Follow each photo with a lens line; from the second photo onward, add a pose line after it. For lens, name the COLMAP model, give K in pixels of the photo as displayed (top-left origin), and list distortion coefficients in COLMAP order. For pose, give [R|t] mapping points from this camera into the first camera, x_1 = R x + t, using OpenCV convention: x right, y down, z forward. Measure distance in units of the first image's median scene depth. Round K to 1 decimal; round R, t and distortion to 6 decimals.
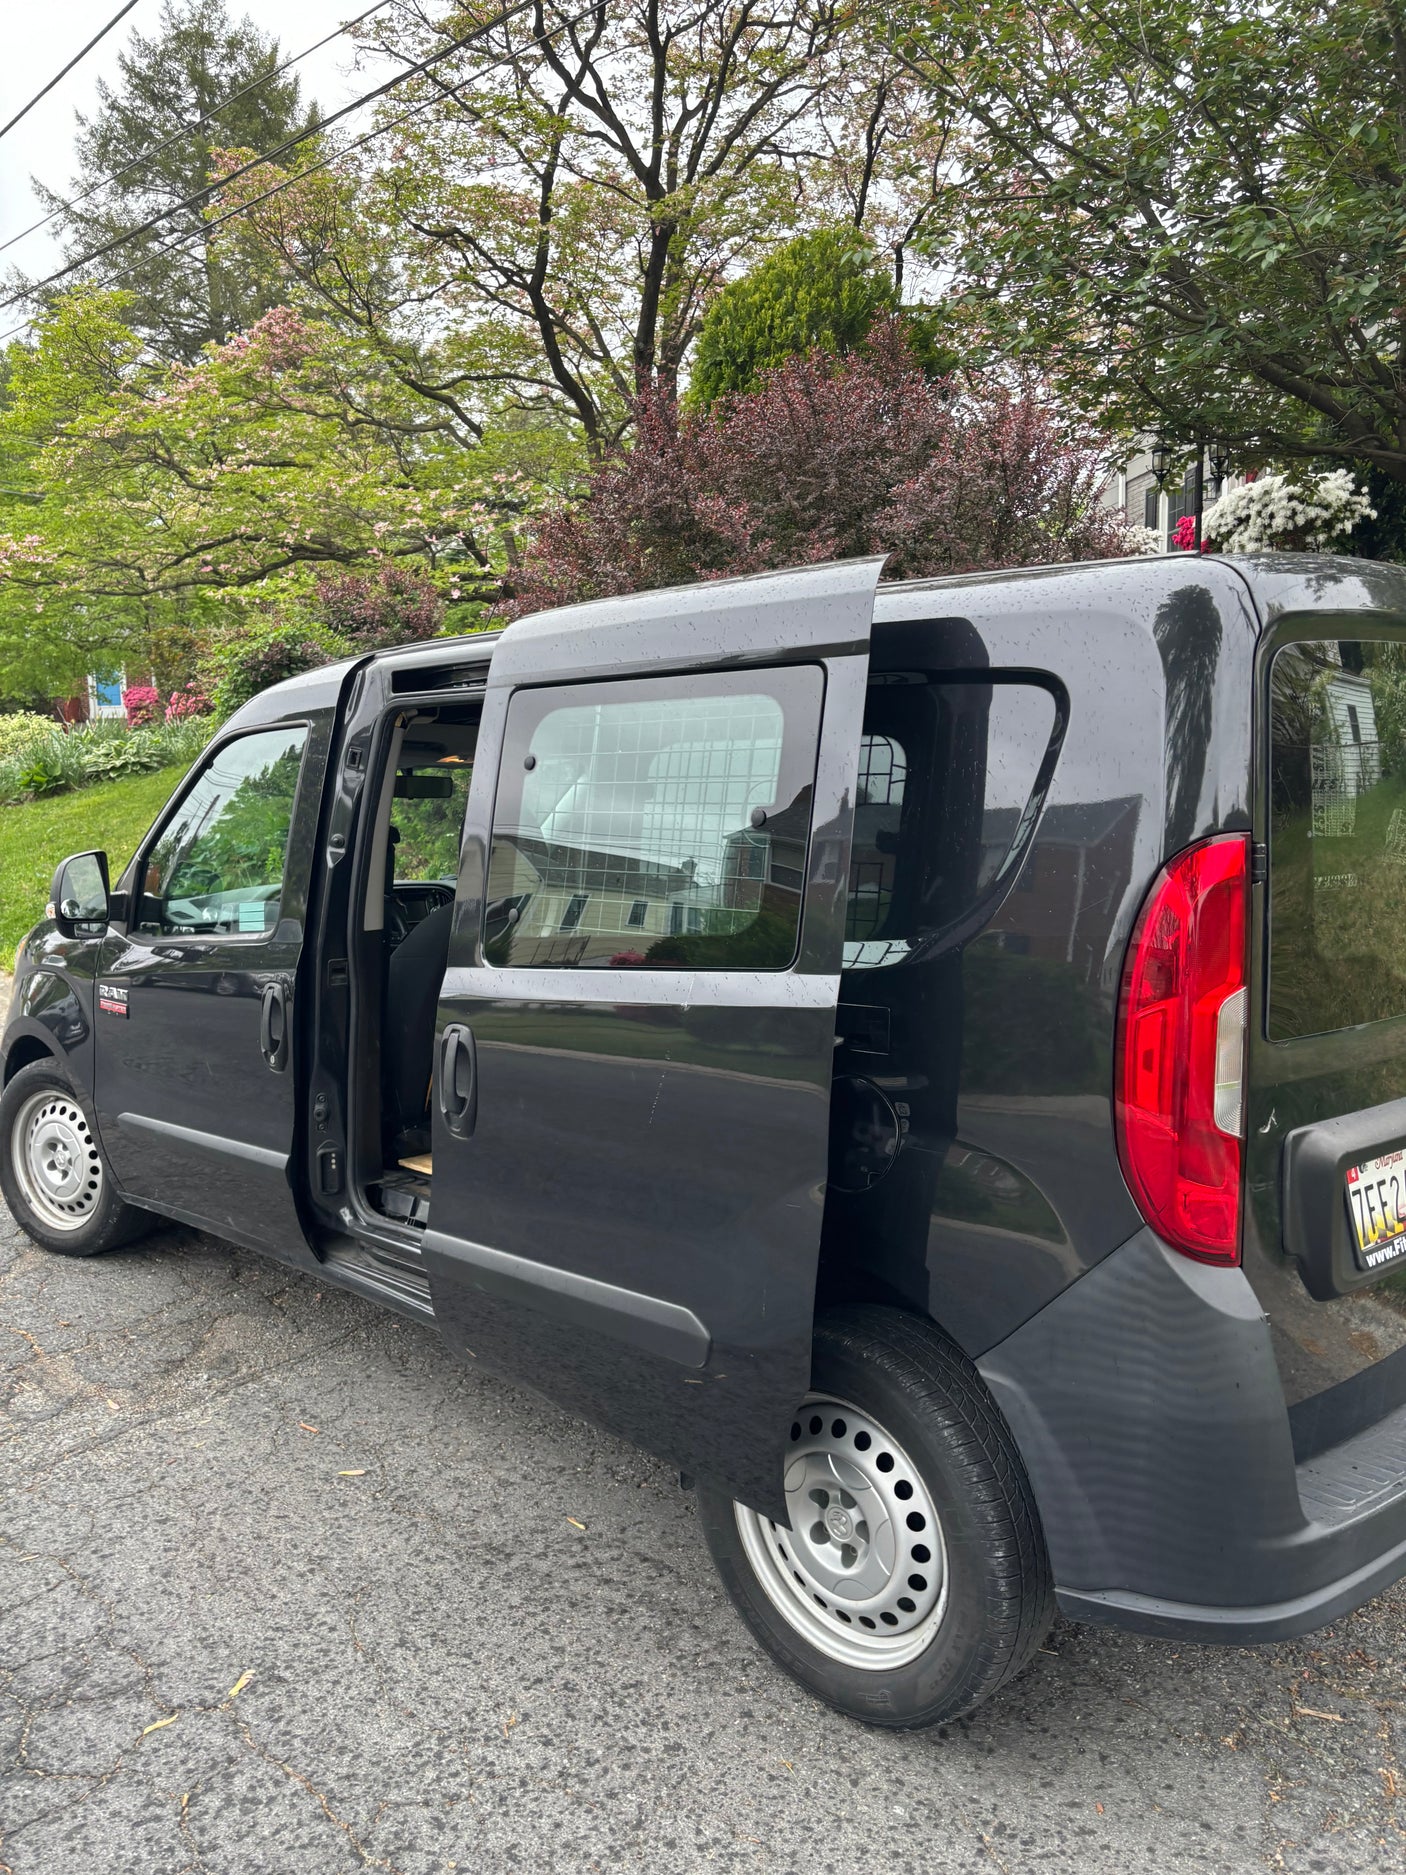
lens RADIAL K [[1445.2, 0, 681.4], [0, 1445.2, 943.2], [0, 0, 1]] dist [0.088752, -0.122494]
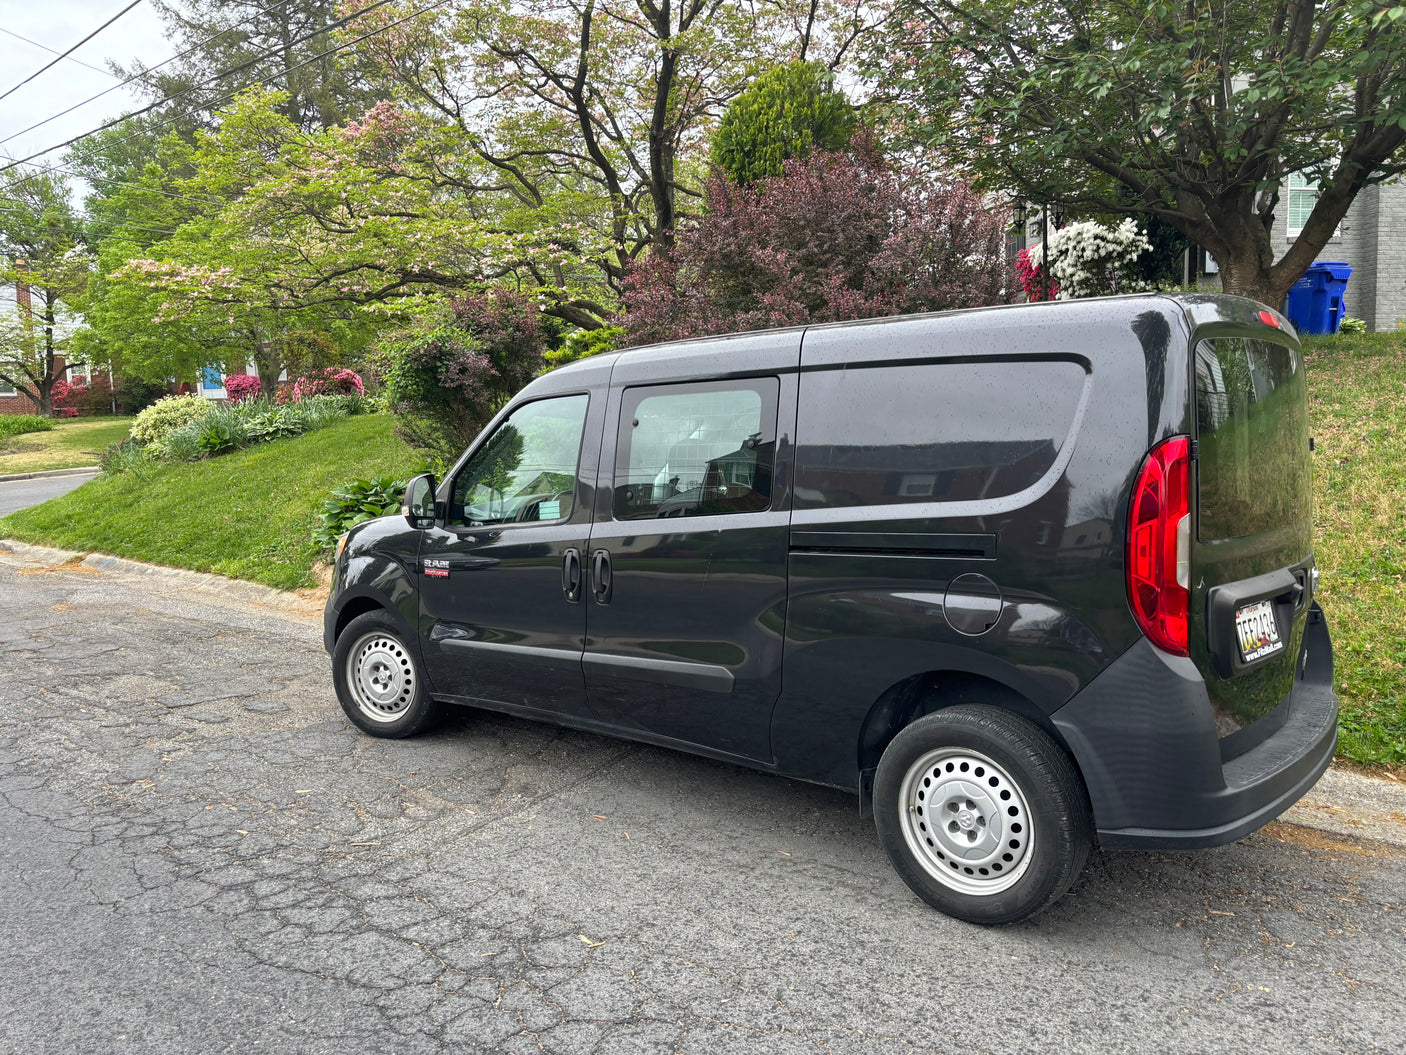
lens RADIAL K [[1148.1, 0, 678.9], [0, 1148.1, 545.1], [0, 0, 1]] dist [0.070772, -0.119664]
pose [[0.997089, -0.020115, 0.073540, -0.122257], [0.021956, 0.999463, -0.024311, 0.027948], [-0.073012, 0.025855, 0.996996, -0.149310]]
